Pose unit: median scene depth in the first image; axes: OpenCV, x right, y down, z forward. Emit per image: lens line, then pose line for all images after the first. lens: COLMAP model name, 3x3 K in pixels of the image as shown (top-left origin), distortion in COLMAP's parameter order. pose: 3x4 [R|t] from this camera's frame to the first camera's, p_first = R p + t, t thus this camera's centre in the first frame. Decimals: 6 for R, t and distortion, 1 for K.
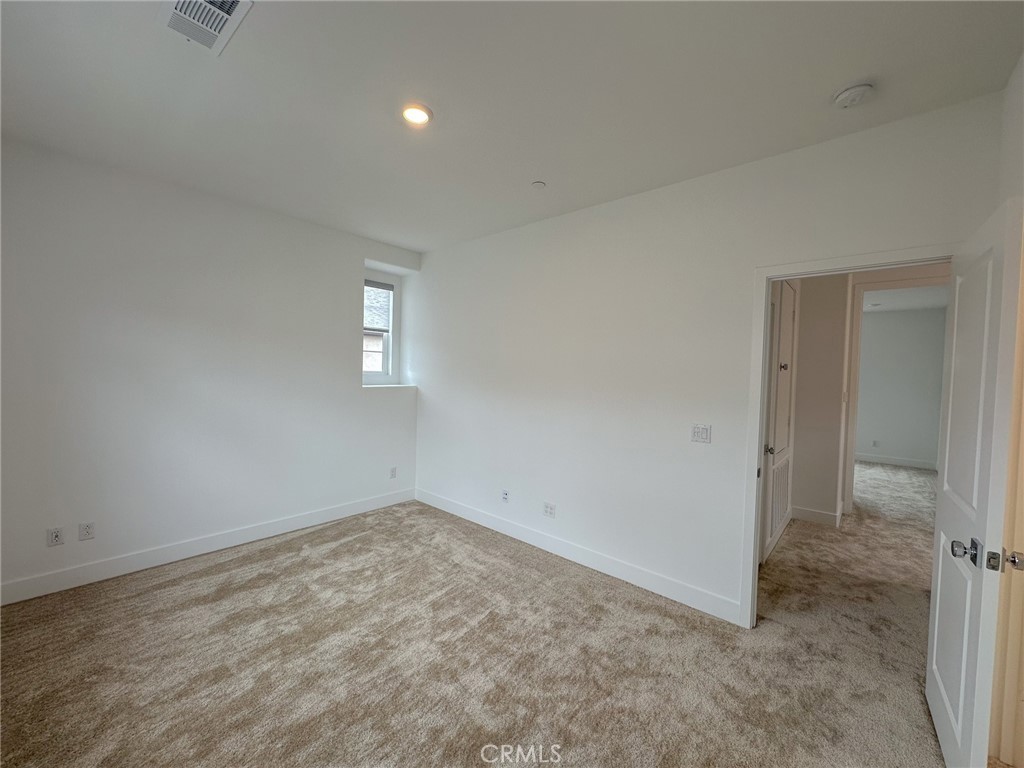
lens RADIAL K [[408.0, 0, 512.0], [0, 408.0, 384.0], [0, 0, 1]] dist [-0.001596, -0.000121]
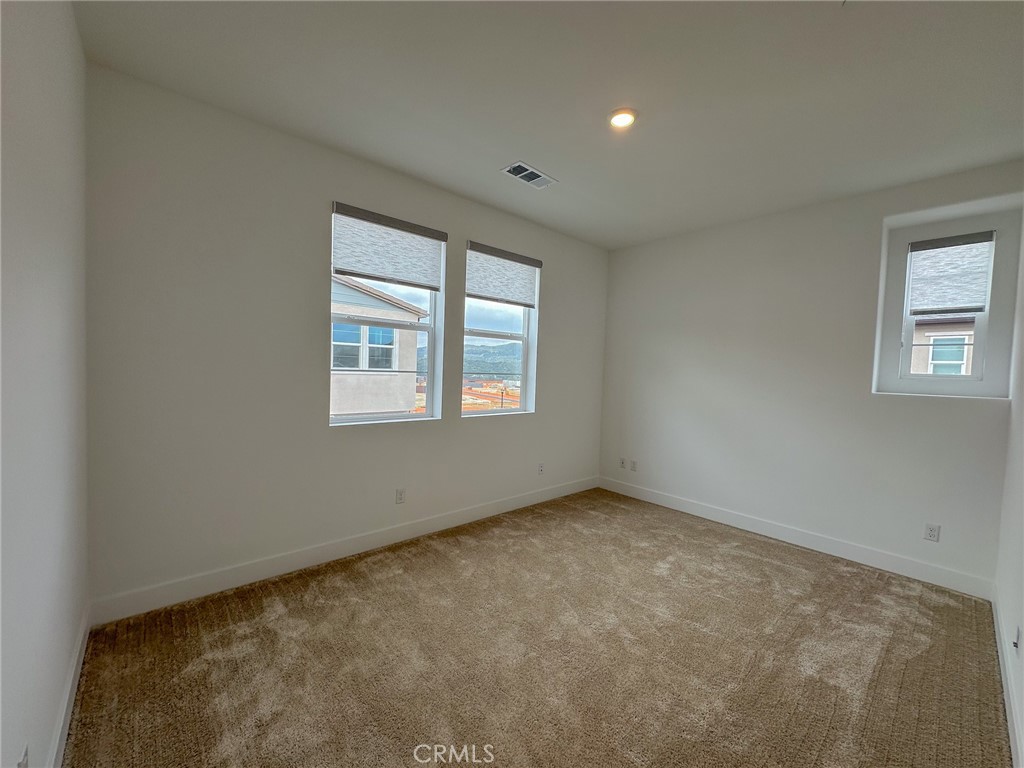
lens RADIAL K [[408.0, 0, 512.0], [0, 408.0, 384.0], [0, 0, 1]] dist [-0.001596, -0.000121]
pose [[-0.099205, 0.008712, -0.995029, 0.451472], [-0.073303, 0.997181, 0.016040, 0.028750], [0.992363, 0.074529, -0.098286, 0.450684]]
